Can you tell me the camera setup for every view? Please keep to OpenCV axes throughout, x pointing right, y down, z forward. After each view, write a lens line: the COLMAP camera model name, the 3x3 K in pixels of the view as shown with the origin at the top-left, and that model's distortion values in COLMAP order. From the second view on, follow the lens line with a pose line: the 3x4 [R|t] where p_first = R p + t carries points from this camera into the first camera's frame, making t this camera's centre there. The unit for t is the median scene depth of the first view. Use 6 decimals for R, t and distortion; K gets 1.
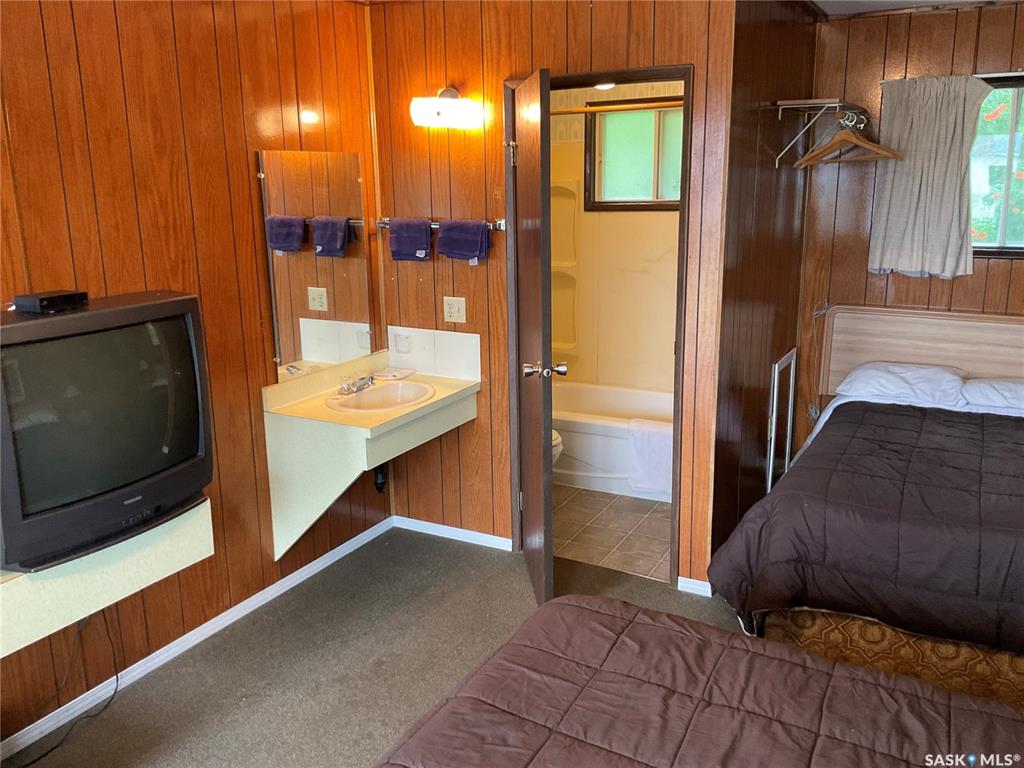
lens RADIAL K [[851.8, 0, 508.7], [0, 851.8, 385.5], [0, 0, 1]] dist [0.017367, -0.023563]
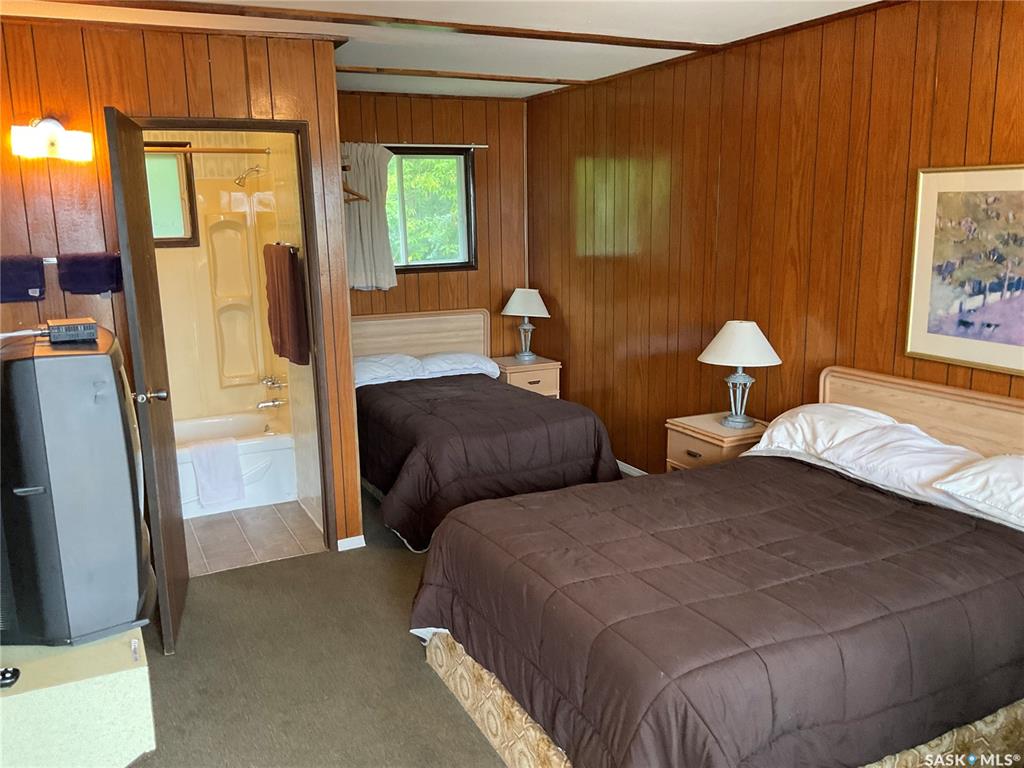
lens RADIAL K [[851.8, 0, 510.4], [0, 851.8, 383.5], [0, 0, 1]] dist [0.017367, -0.023563]
pose [[0.559512, -0.153976, 0.814394, -0.609559], [0.210532, 0.976767, 0.040034, 0.011550], [-0.801638, 0.149057, 0.578930, 0.077485]]
